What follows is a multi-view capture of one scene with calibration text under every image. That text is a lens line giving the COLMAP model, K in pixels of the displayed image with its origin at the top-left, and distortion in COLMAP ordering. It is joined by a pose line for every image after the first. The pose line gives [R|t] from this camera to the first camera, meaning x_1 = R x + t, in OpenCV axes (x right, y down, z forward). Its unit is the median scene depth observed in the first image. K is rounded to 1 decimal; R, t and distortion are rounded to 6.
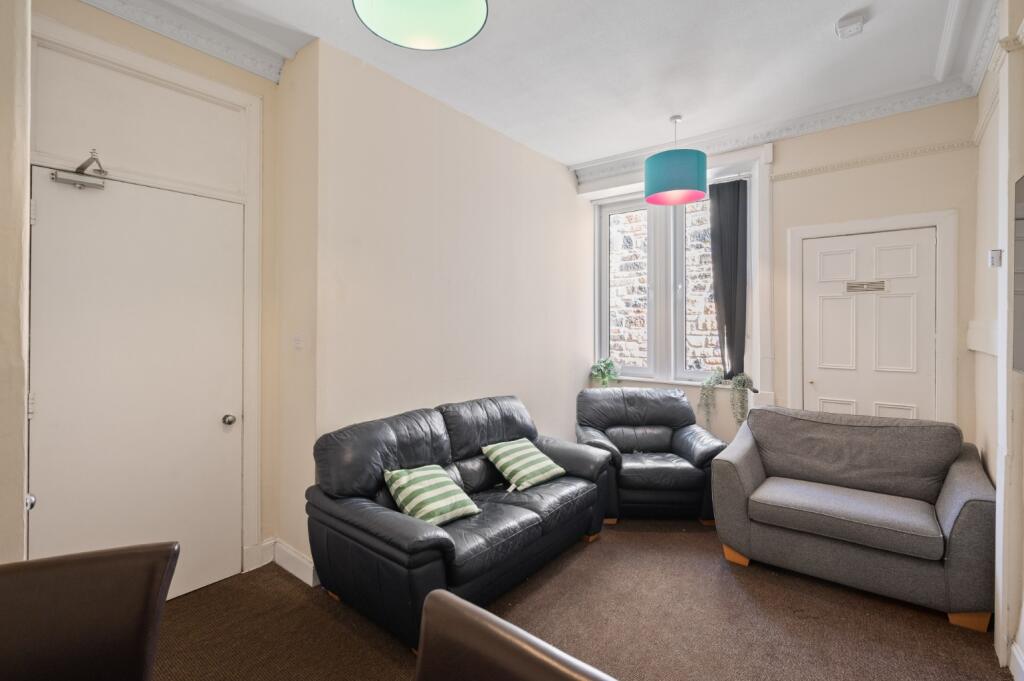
lens RADIAL K [[461.8, 0, 512.8], [0, 461.8, 334.5], [0, 0, 1]] dist [0.000869, -0.000170]
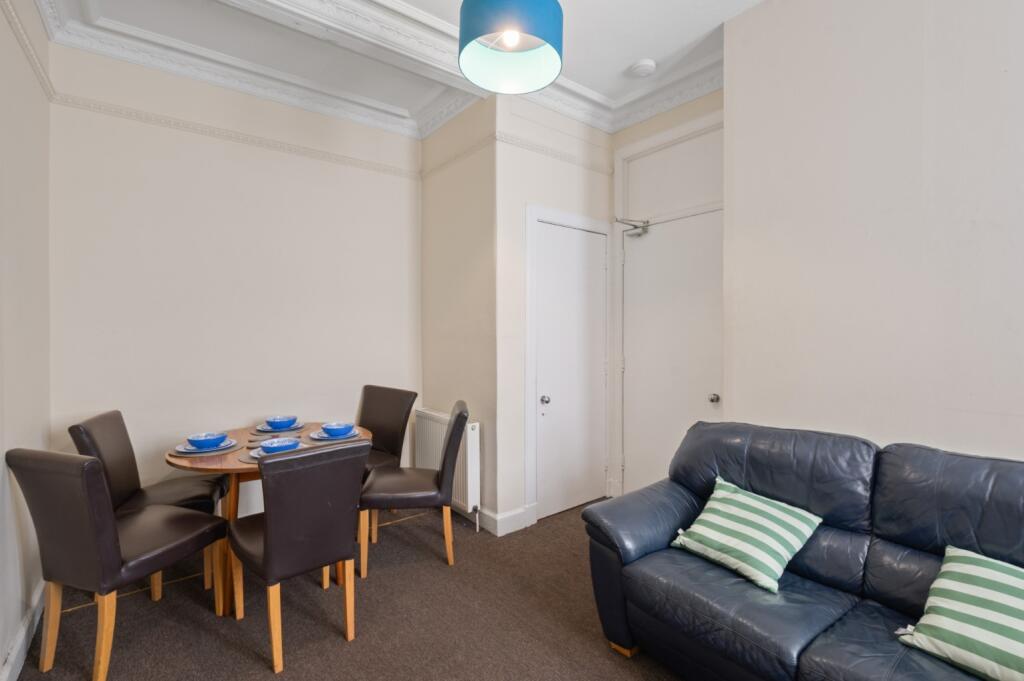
lens RADIAL K [[461.8, 0, 512.8], [0, 461.8, 334.5], [0, 0, 1]] dist [0.000869, -0.000170]
pose [[-0.239407, 0.025570, -0.970583, 0.630400], [0.008298, 0.999671, 0.024290, -0.007168], [0.970884, -0.002238, -0.239540, 0.763971]]
